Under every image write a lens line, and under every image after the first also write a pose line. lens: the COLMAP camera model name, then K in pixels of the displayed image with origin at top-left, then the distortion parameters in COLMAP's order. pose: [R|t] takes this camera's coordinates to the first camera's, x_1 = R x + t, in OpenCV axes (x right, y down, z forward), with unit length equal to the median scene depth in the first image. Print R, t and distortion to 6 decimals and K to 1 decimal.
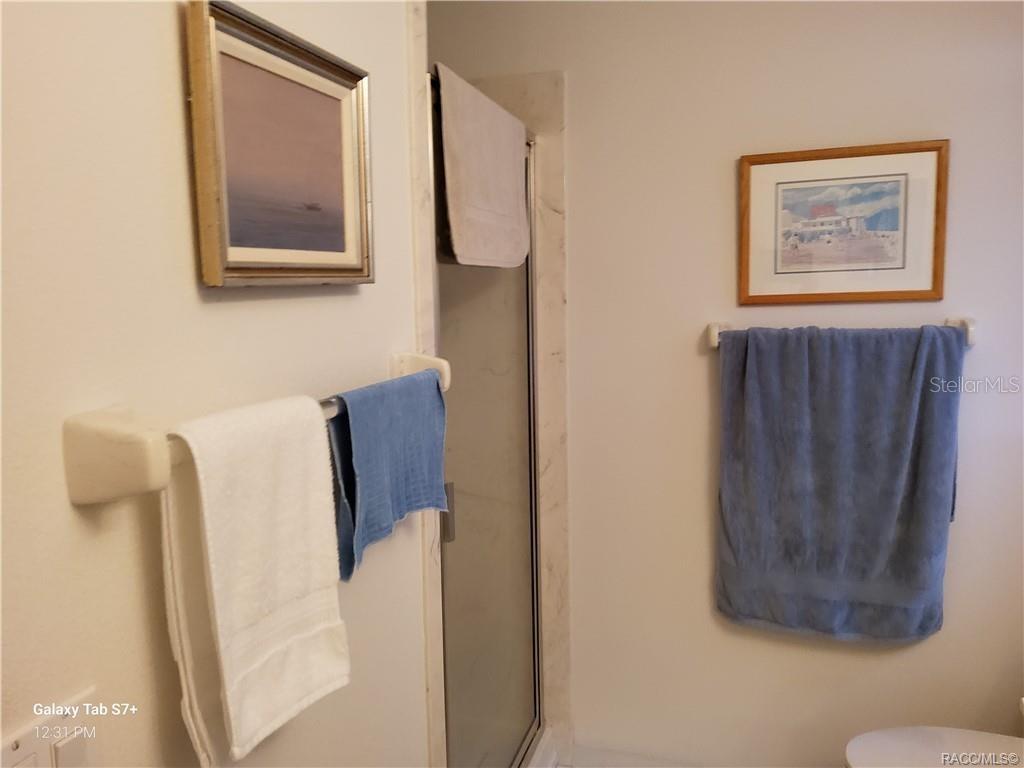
lens RADIAL K [[789.8, 0, 512.0], [0, 789.8, 384.0], [0, 0, 1]] dist [-0.002957, -0.001985]
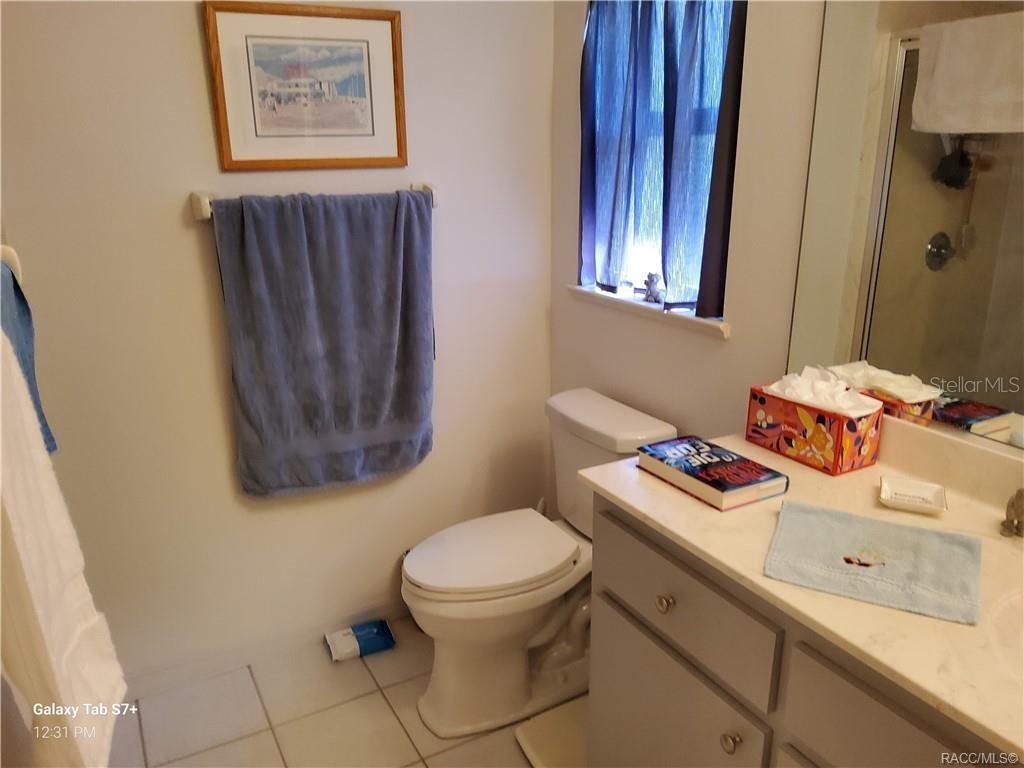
lens RADIAL K [[771.4, 0, 512.0], [0, 771.4, 384.0], [0, 0, 1]] dist [0.090422, -0.165707]
pose [[0.689379, -0.193705, 0.698022, -0.173644], [0.080000, 0.978049, 0.192404, -0.004793], [-0.719970, -0.076797, 0.689743, 0.108623]]
